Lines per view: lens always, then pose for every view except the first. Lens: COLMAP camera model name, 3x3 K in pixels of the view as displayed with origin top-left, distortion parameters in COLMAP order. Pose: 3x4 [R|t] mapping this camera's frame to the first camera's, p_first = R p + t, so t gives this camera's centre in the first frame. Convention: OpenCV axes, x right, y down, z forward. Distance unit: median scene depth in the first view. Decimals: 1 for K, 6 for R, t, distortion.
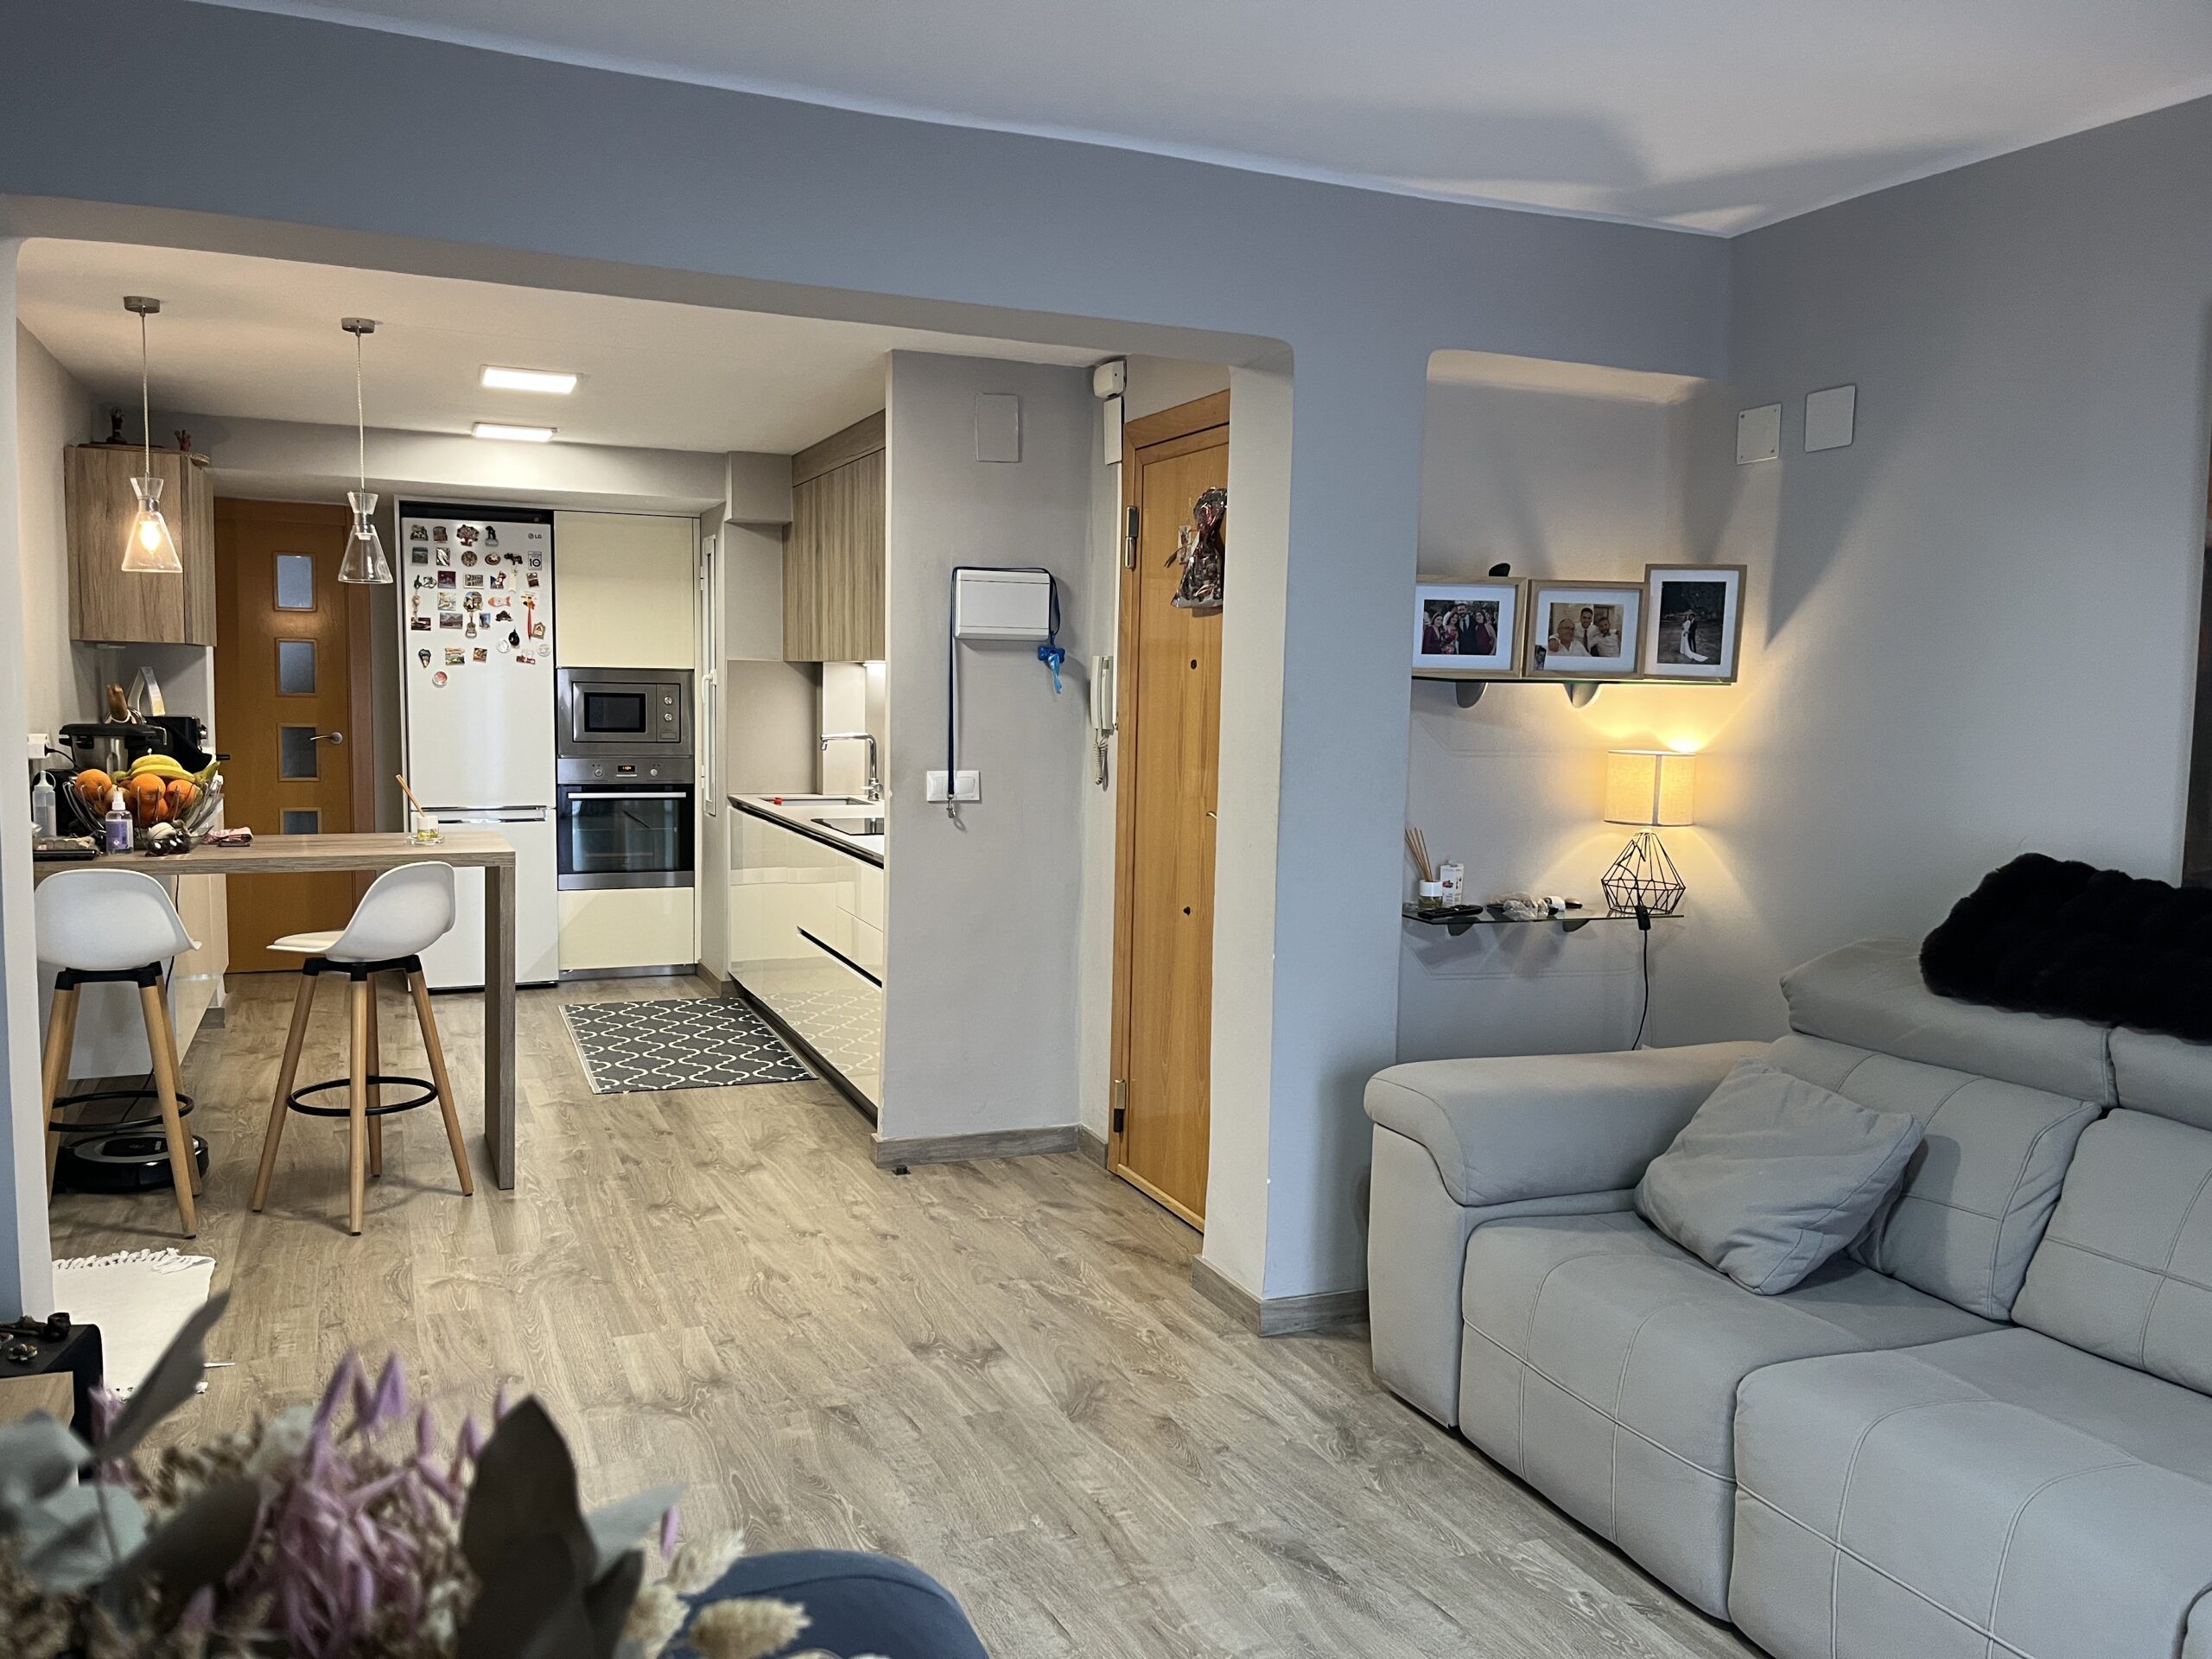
lens RADIAL K [[1670.7, 0, 1088.4], [0, 1670.7, 837.2], [0, 0, 1]] dist [0.063842, -0.087751]
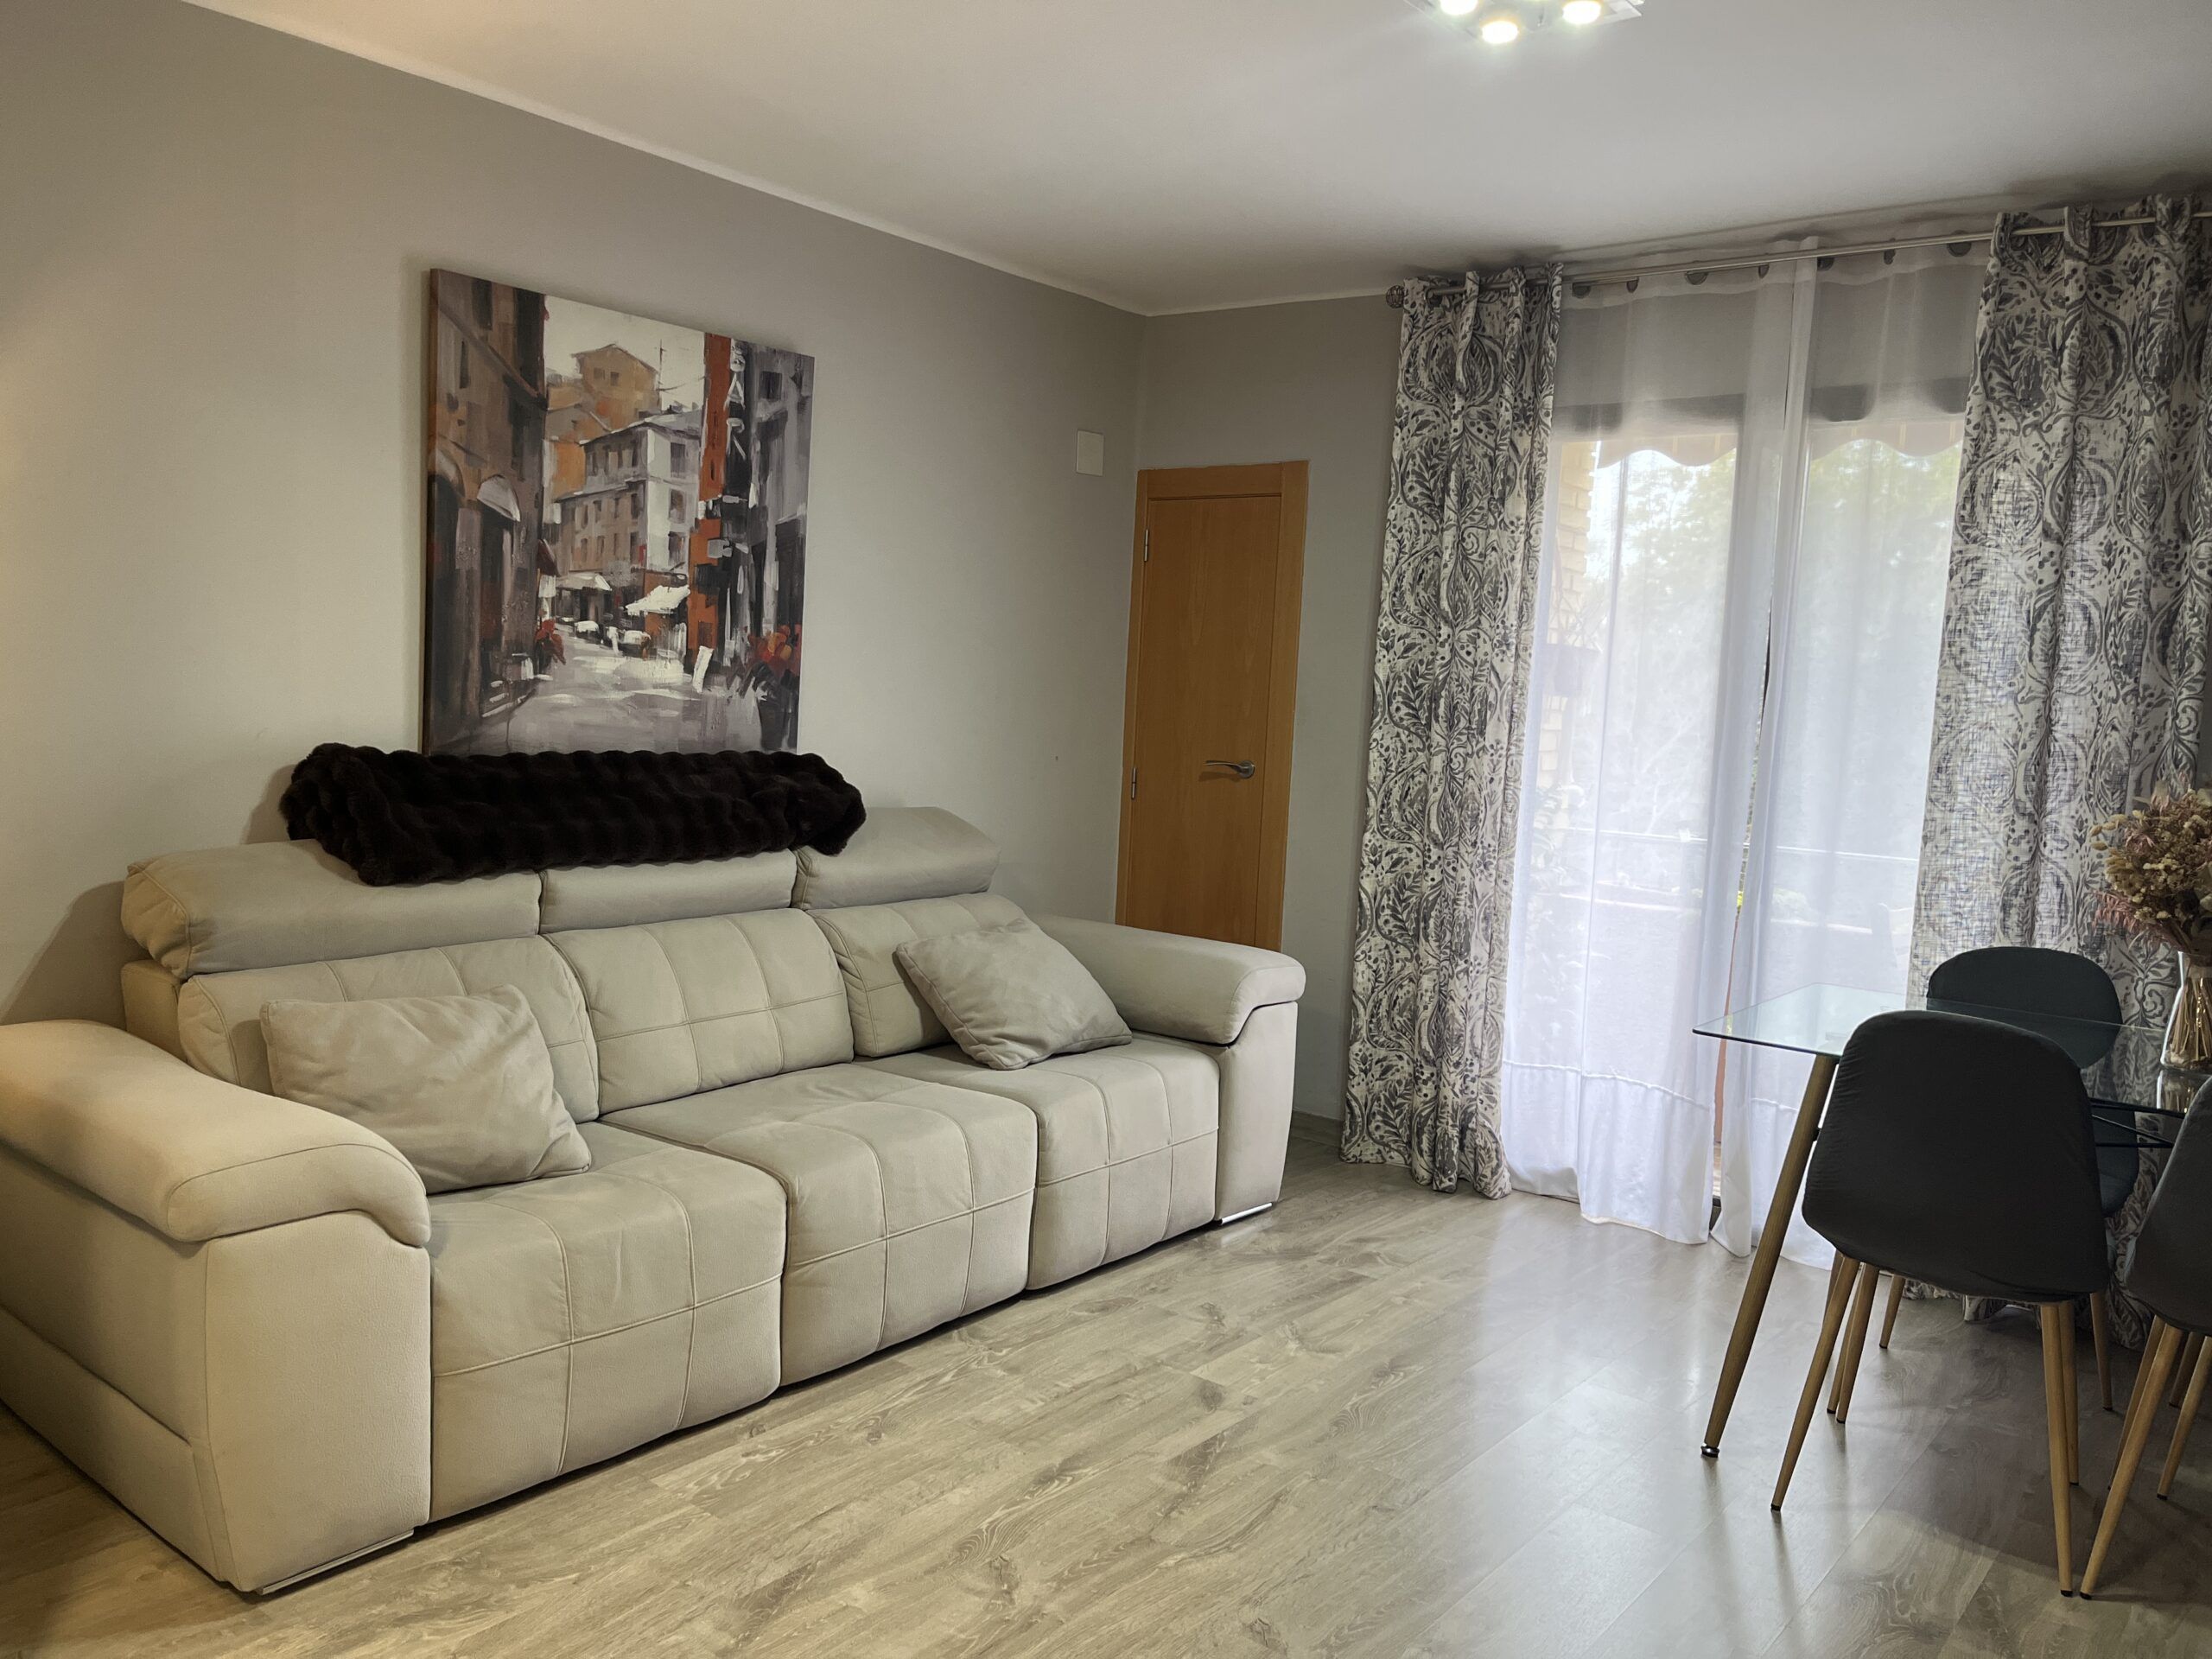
lens RADIAL K [[1670.7, 0, 1087.1], [0, 1670.7, 842.3], [0, 0, 1]] dist [0.063842, -0.087751]
pose [[-0.457505, -0.130195, 0.879624, -0.385432], [0.025181, 0.986929, 0.159175, -0.055529], [-0.888850, 0.094973, -0.448247, 0.694371]]
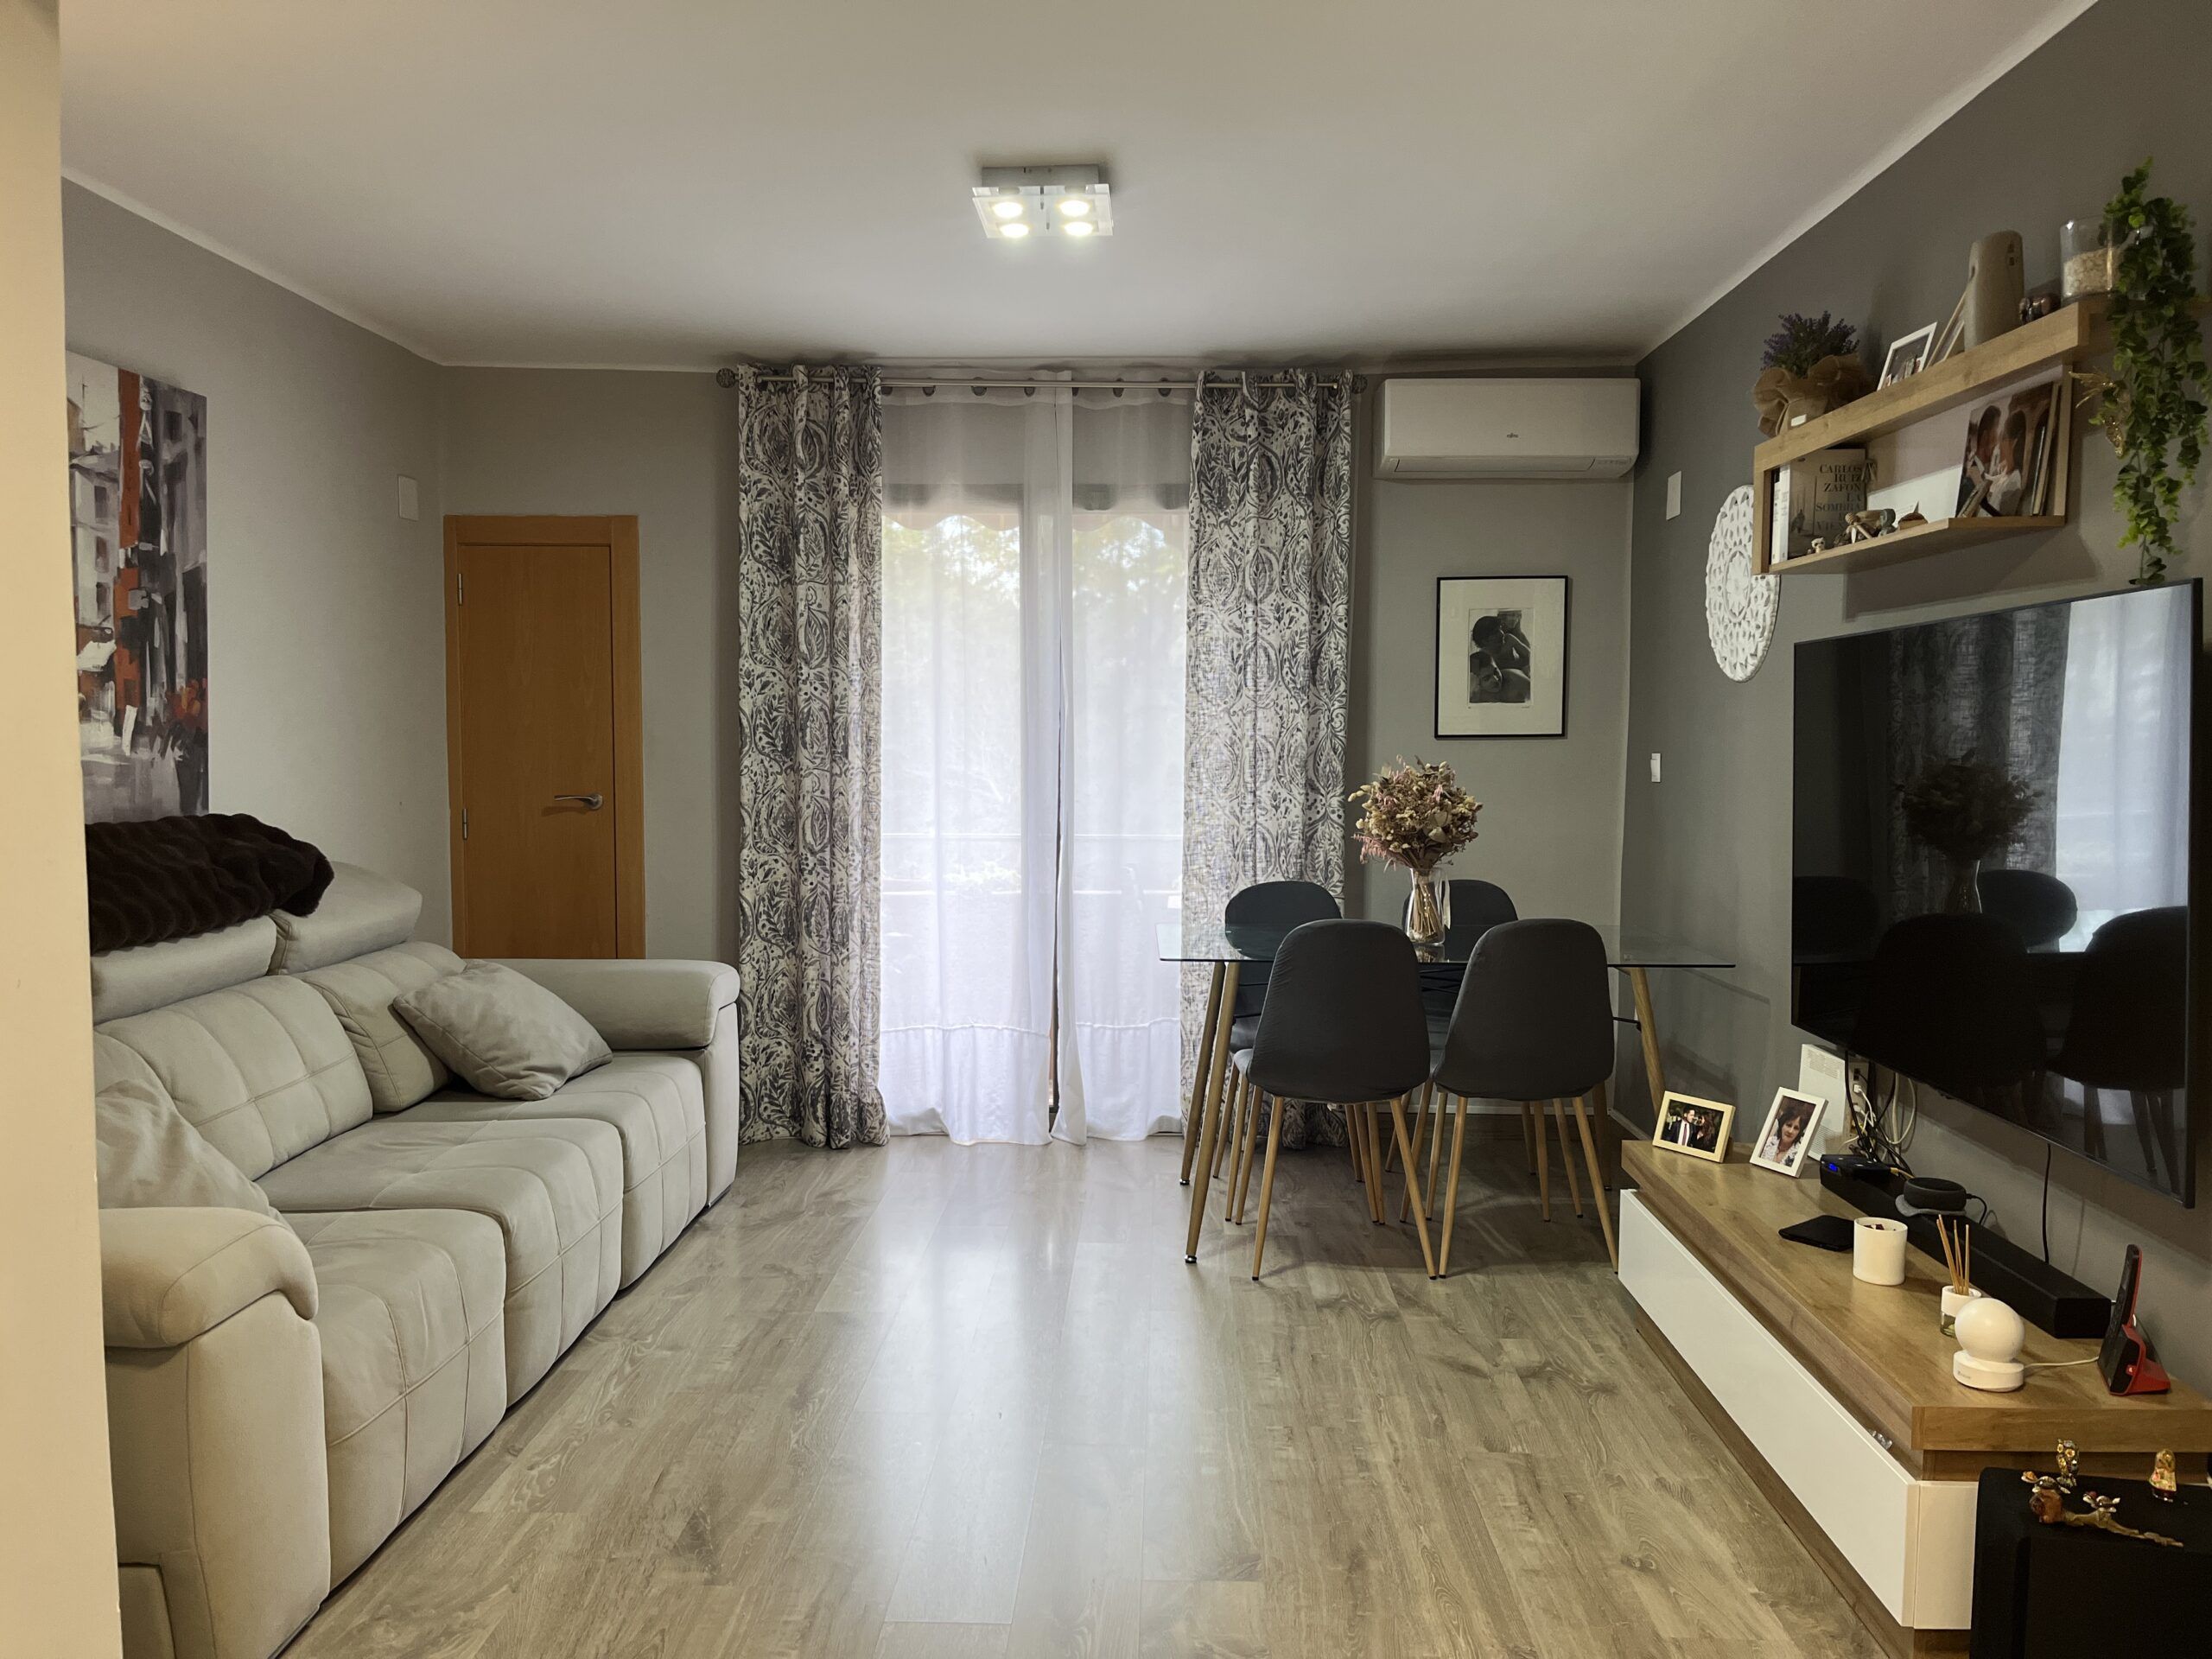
lens RADIAL K [[1670.7, 0, 1104.3], [0, 1670.7, 843.3], [0, 0, 1]] dist [0.063842, -0.087751]
pose [[-0.903138, -0.056808, 0.425575, -0.285132], [0.014212, 0.986710, 0.161871, -0.080510], [-0.429114, 0.152240, -0.890328, 0.989342]]
